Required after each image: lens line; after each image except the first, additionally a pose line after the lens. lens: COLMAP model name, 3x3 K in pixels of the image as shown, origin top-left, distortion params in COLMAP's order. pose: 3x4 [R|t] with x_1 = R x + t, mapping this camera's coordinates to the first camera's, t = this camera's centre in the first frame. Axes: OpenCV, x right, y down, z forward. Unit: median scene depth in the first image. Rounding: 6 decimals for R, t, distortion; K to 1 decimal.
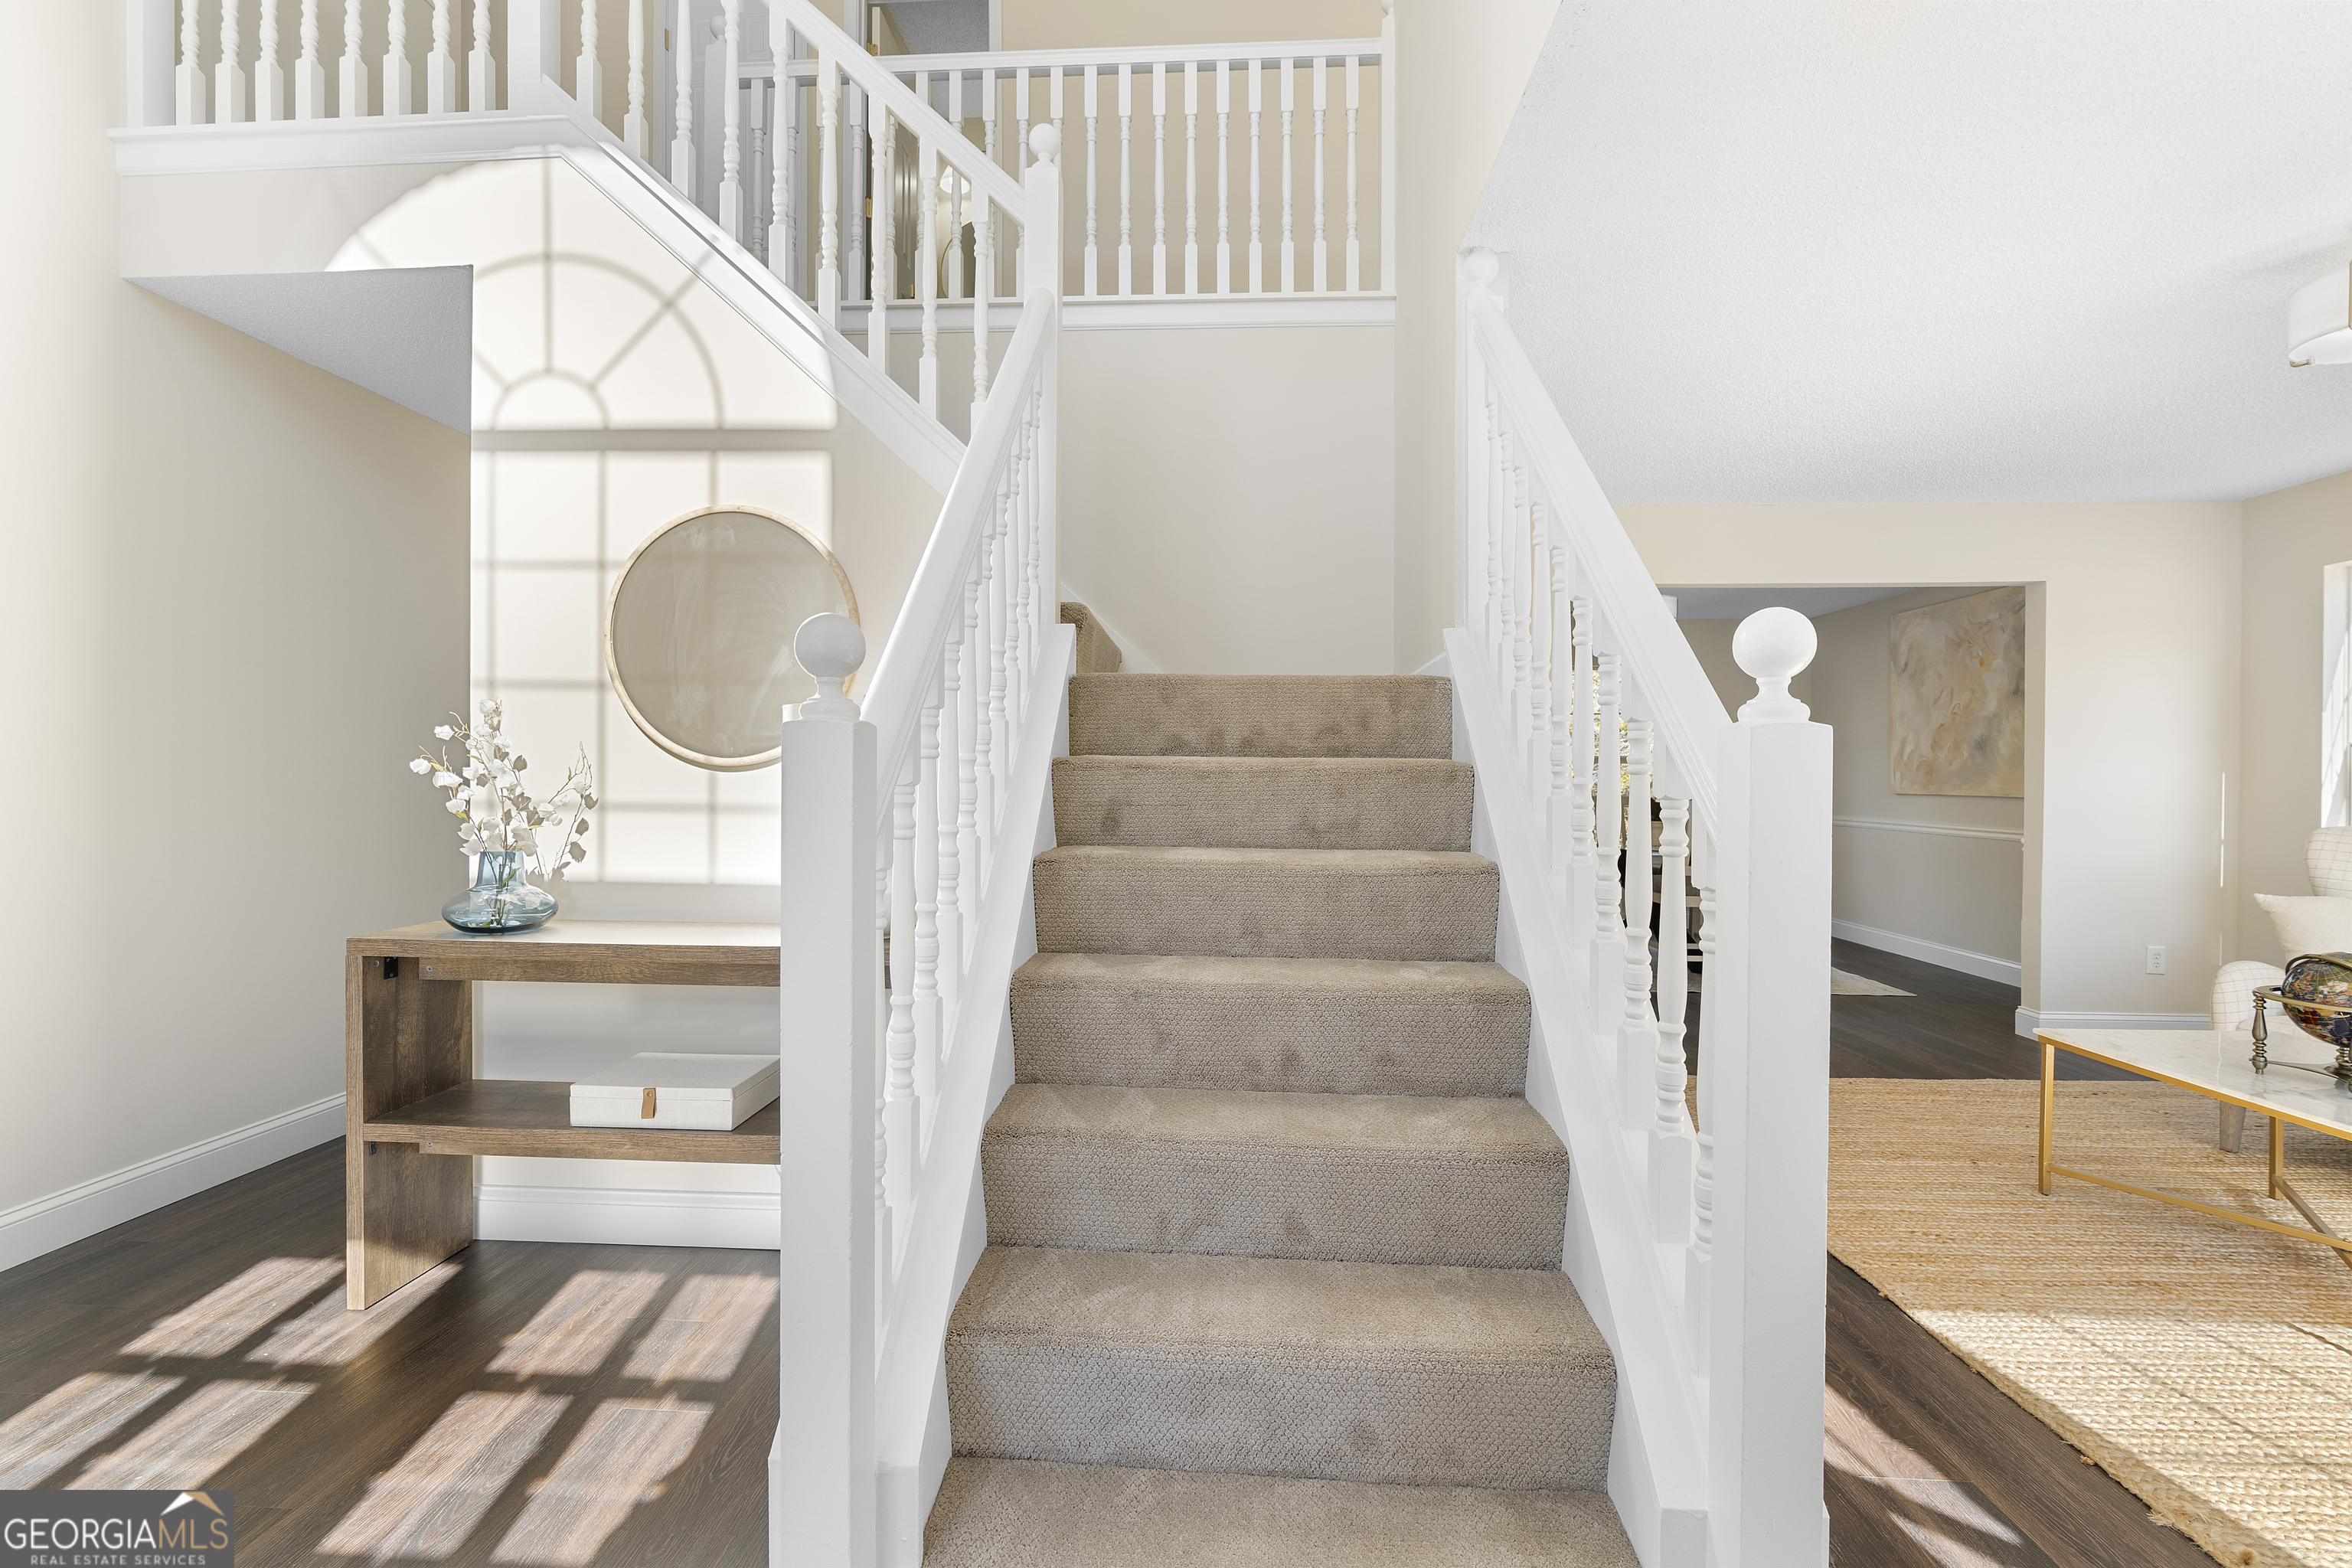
lens RADIAL K [[1066.4, 0, 1172.1], [0, 1066.4, 797.8], [0, 0, 1]] dist [-0.002117, 0.000381]
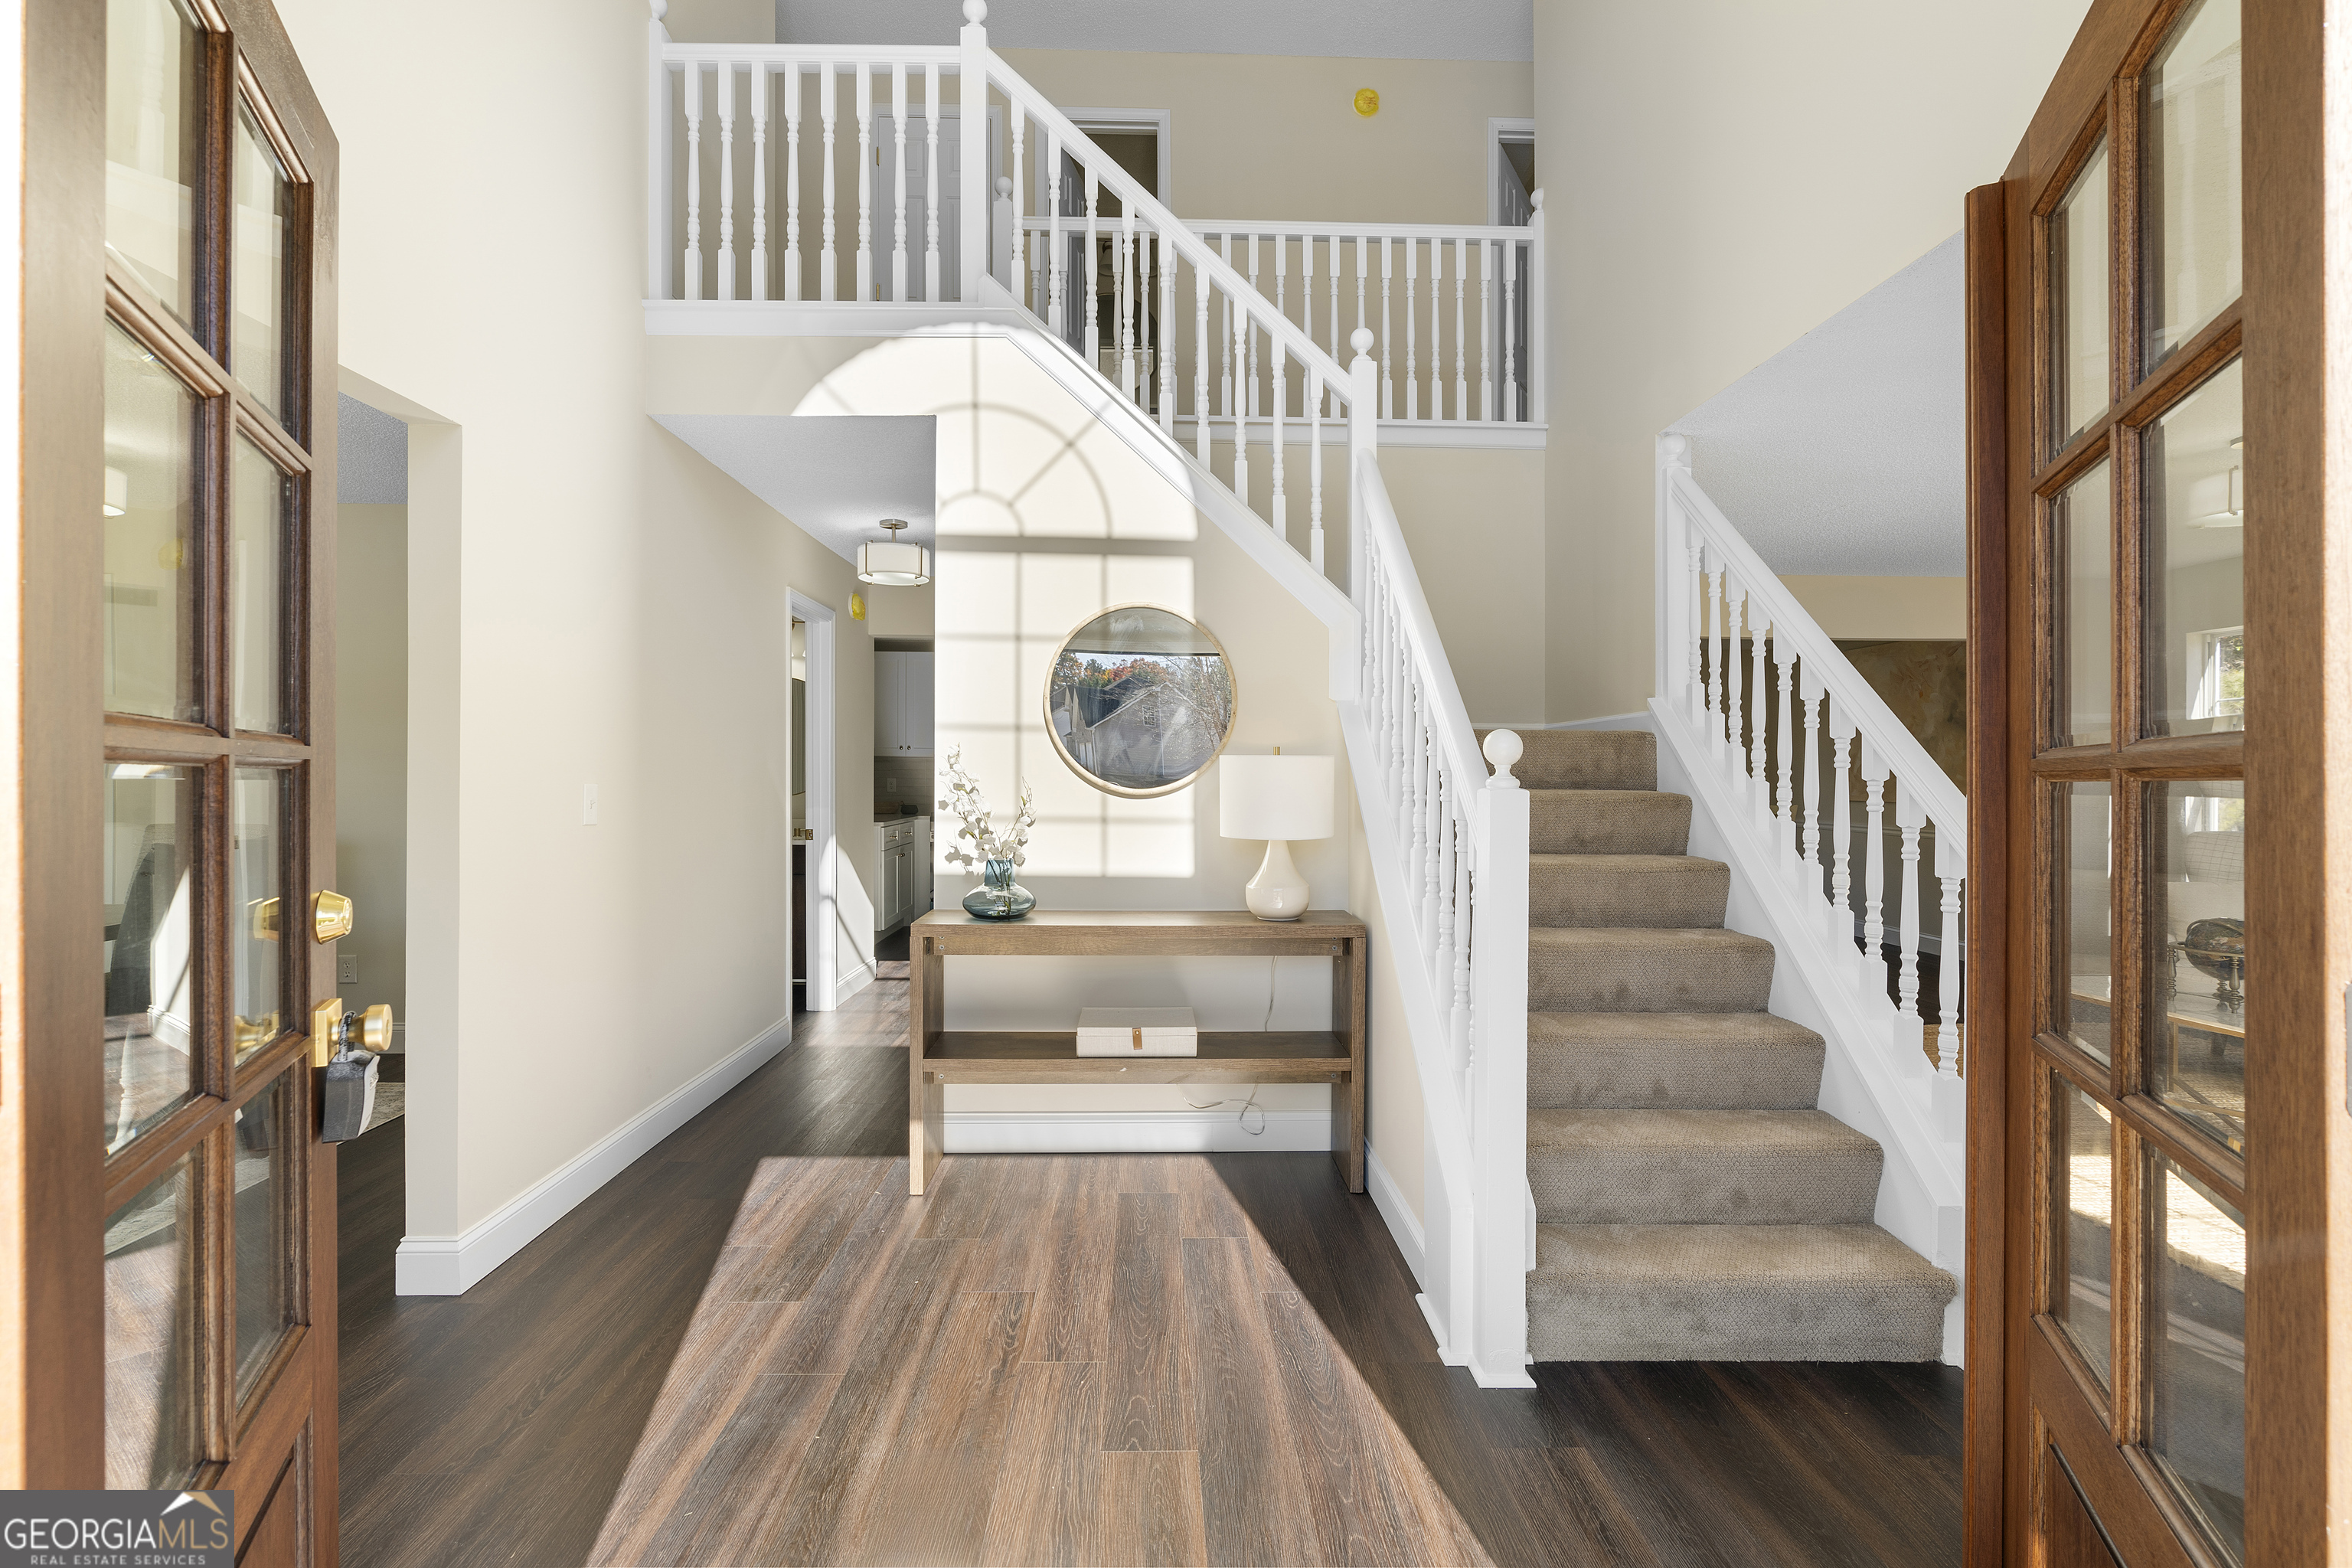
lens RADIAL K [[1082.6, 0, 1176.0], [0, 1082.6, 784.0], [0, 0, 1]] dist [-0.003814, -0.000265]
pose [[0.995606, 0.000475, 0.093639, -0.514793], [0.000467, 0.999950, -0.010039, -0.029914], [-0.093639, 0.010038, 0.995556, -0.381543]]
